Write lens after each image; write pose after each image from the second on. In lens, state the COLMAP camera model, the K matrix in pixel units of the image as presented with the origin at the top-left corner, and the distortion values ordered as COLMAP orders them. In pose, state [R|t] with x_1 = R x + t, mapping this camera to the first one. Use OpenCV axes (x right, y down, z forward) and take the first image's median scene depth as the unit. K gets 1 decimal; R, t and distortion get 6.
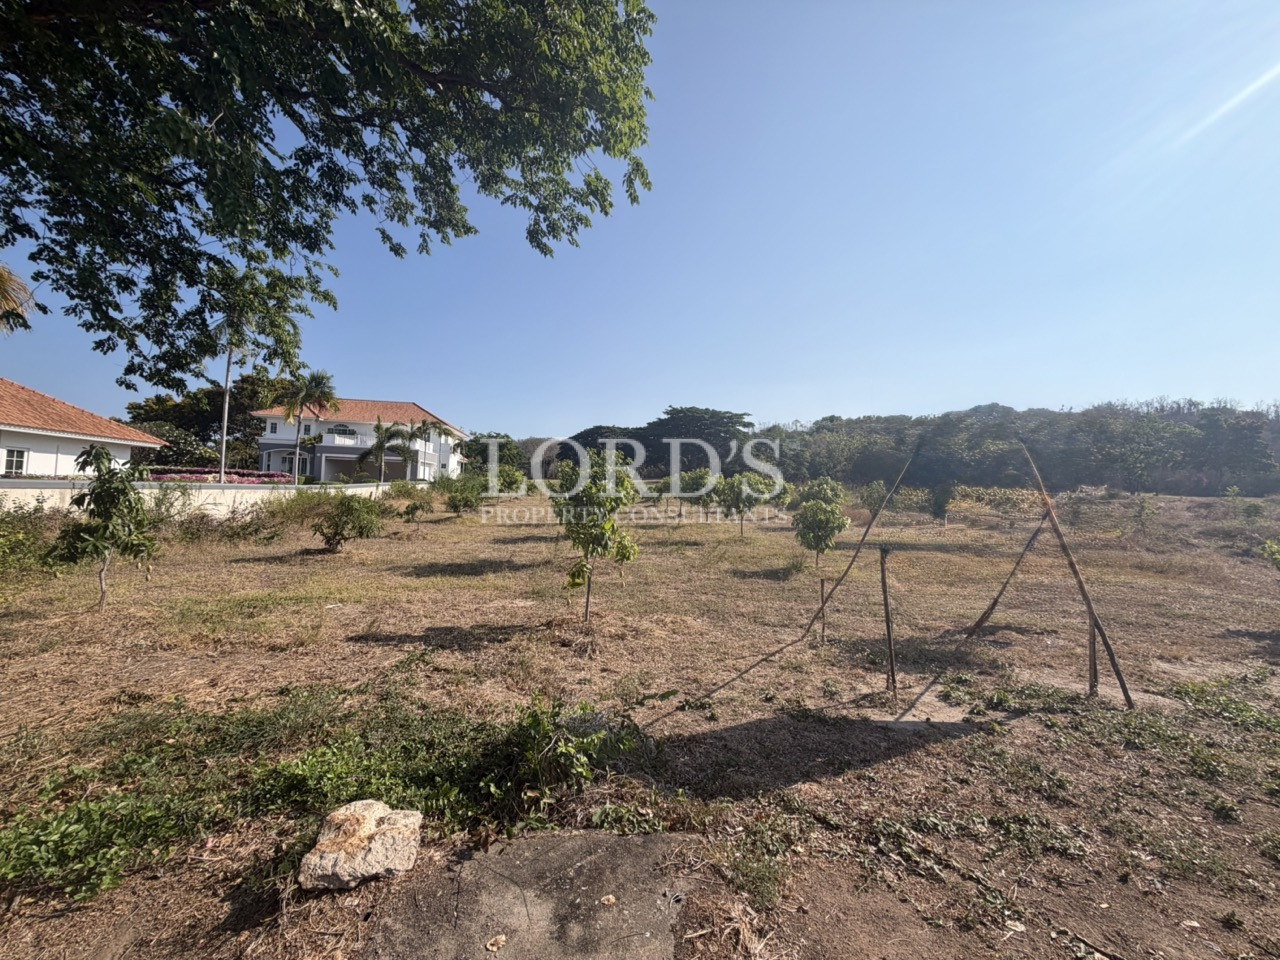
lens RADIAL K [[504.5, 0, 640.0], [0, 504.5, 480.0], [0, 0, 1]] dist [0.000168, -0.000089]
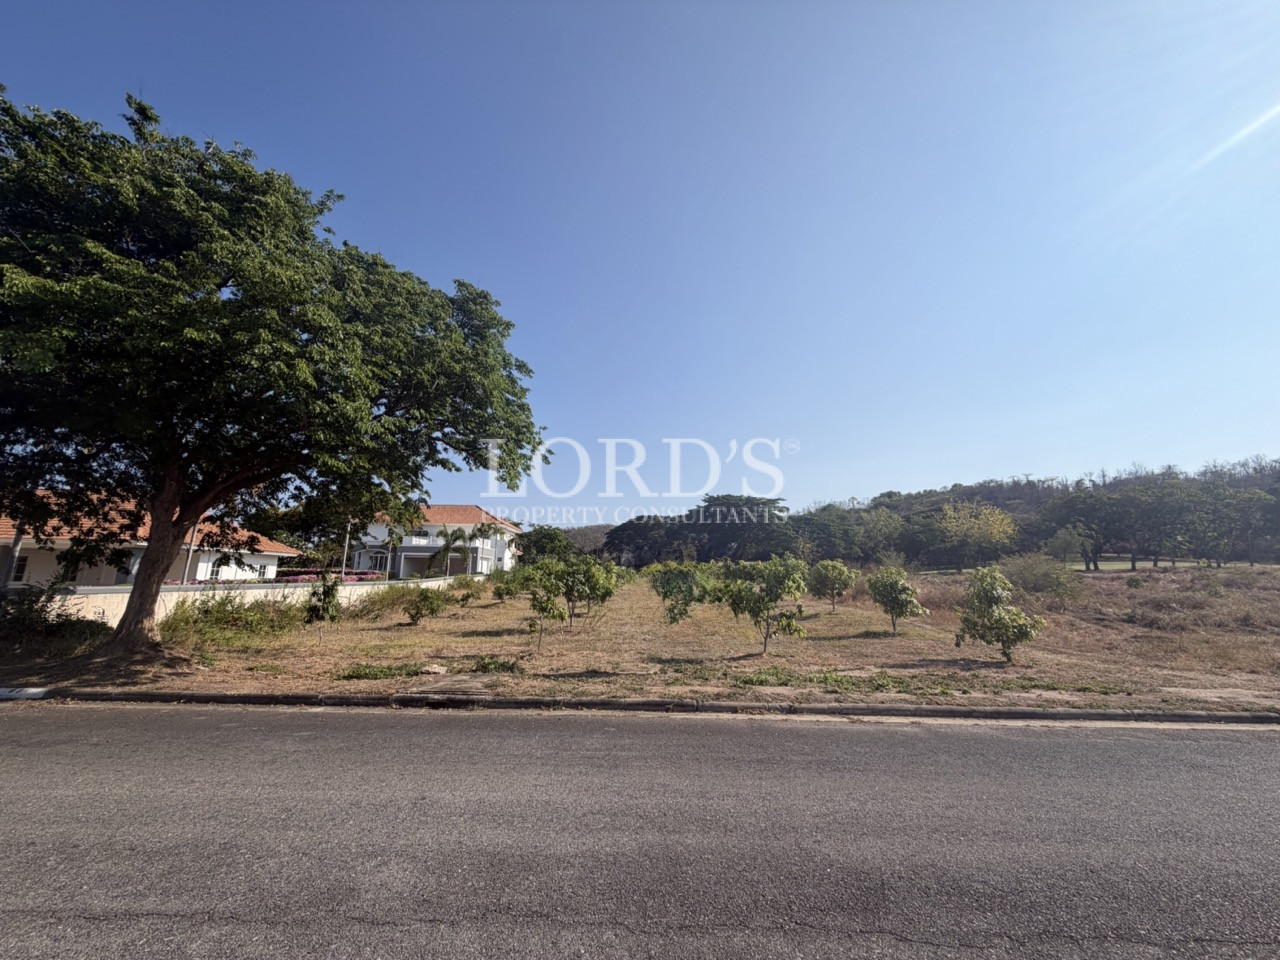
lens RADIAL K [[504.5, 0, 640.0], [0, 504.5, 480.0], [0, 0, 1]] dist [0.000168, -0.000089]
pose [[0.992729, -0.048208, -0.110291, 0.106586], [0.029358, 0.985596, -0.166551, -0.008240], [0.116732, 0.162103, 0.979845, -0.199659]]
